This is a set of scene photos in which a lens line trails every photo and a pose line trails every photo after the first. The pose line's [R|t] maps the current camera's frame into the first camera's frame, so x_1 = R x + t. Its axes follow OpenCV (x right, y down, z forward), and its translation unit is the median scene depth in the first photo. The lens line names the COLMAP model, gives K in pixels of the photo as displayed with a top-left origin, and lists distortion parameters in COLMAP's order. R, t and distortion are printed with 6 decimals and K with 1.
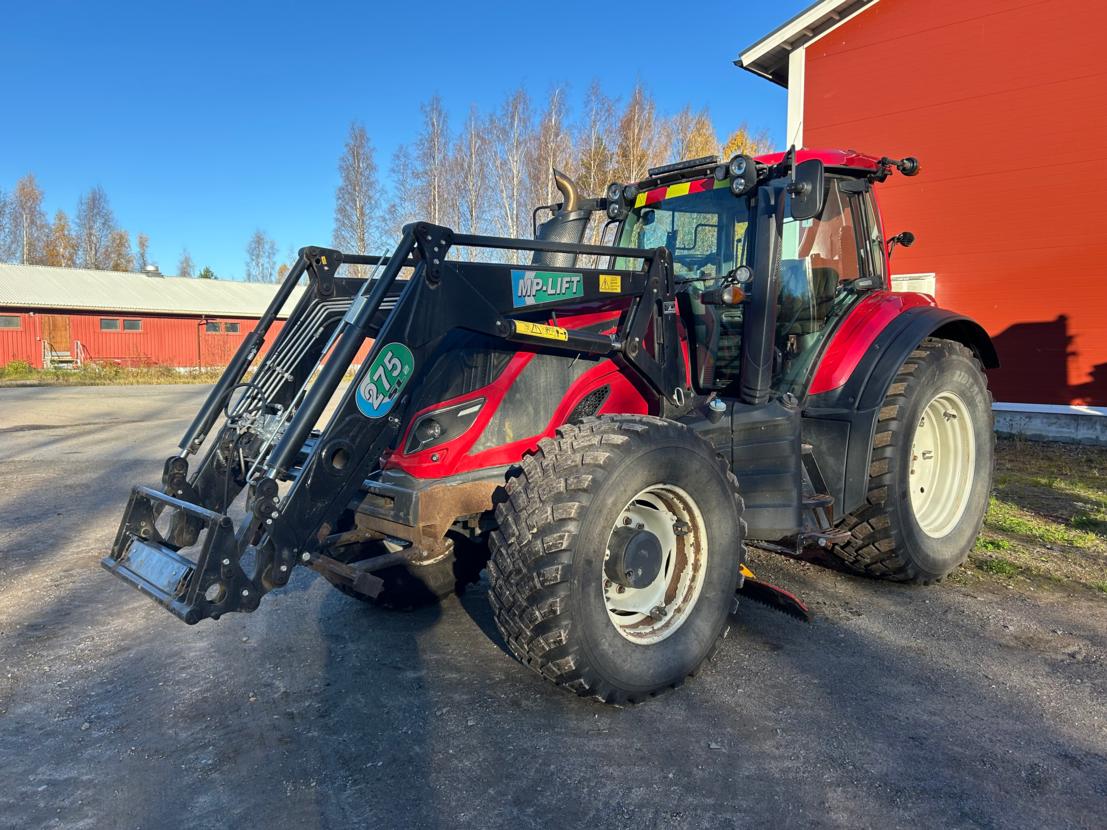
lens RADIAL K [[835.7, 0, 553.5], [0, 835.7, 415.0], [0, 0, 1]] dist [0.080059, -0.104995]
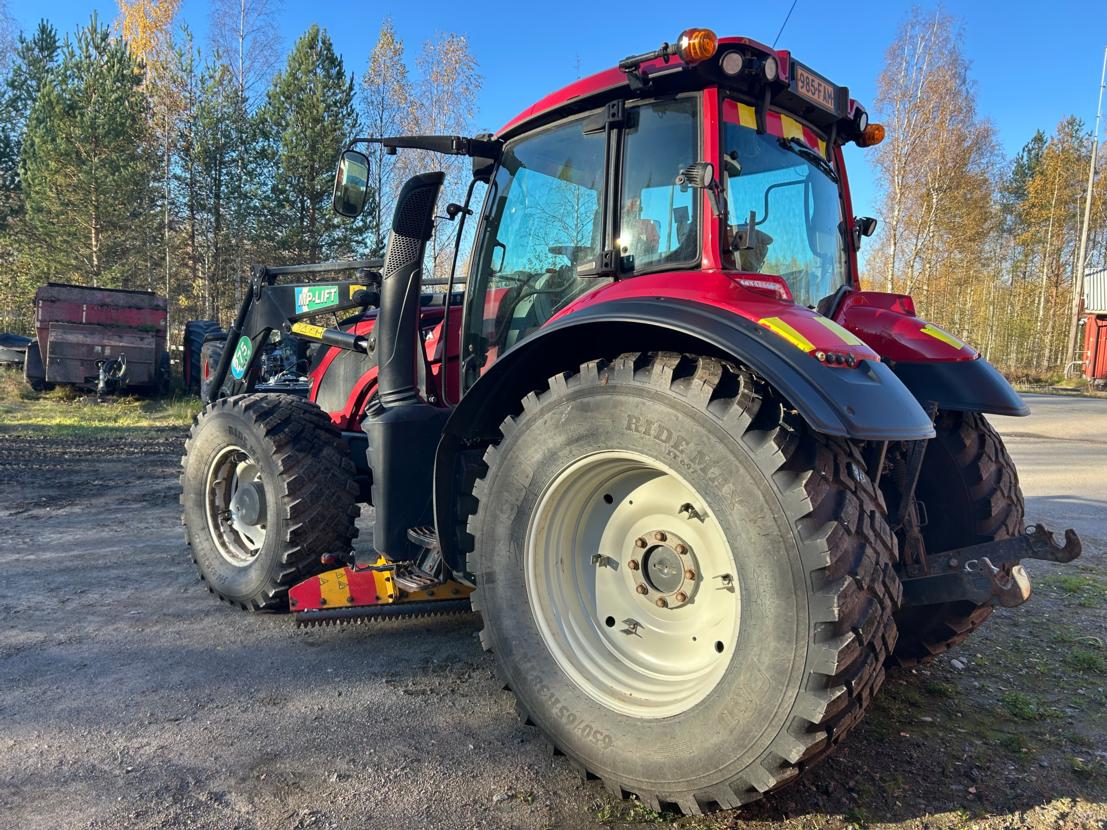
lens RADIAL K [[838.0, 0, 542.6], [0, 838.0, 404.6], [0, 0, 1]] dist [0.066587, -0.071862]
pose [[0.108641, 0.085957, -0.990358, 1.372302], [-0.117075, 0.990428, 0.073121, -0.124404], [0.987163, 0.108002, 0.117664, 1.210443]]
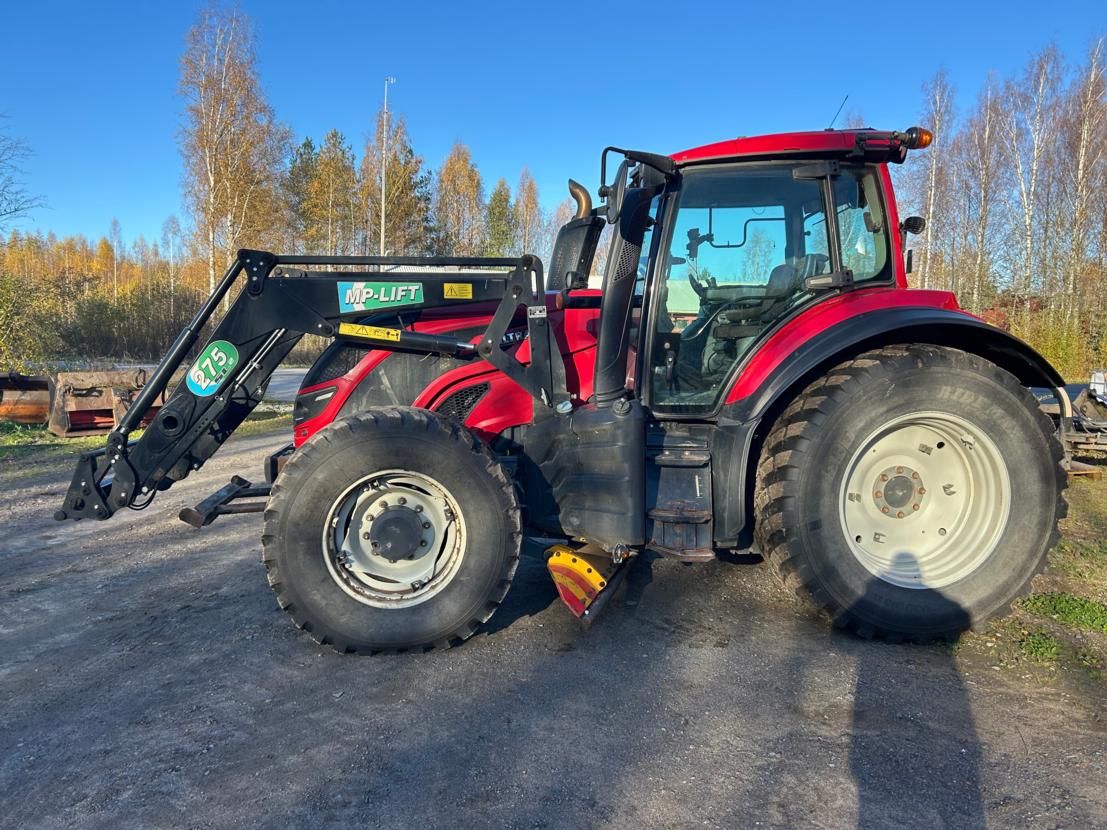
lens RADIAL K [[838.0, 0, 542.6], [0, 838.0, 404.6], [0, 0, 1]] dist [0.066587, -0.071862]
pose [[0.821691, 0.057900, -0.566985, 0.853627], [-0.062337, 0.997988, 0.011573, -0.027635], [0.566514, 0.025835, 0.823647, 0.160088]]
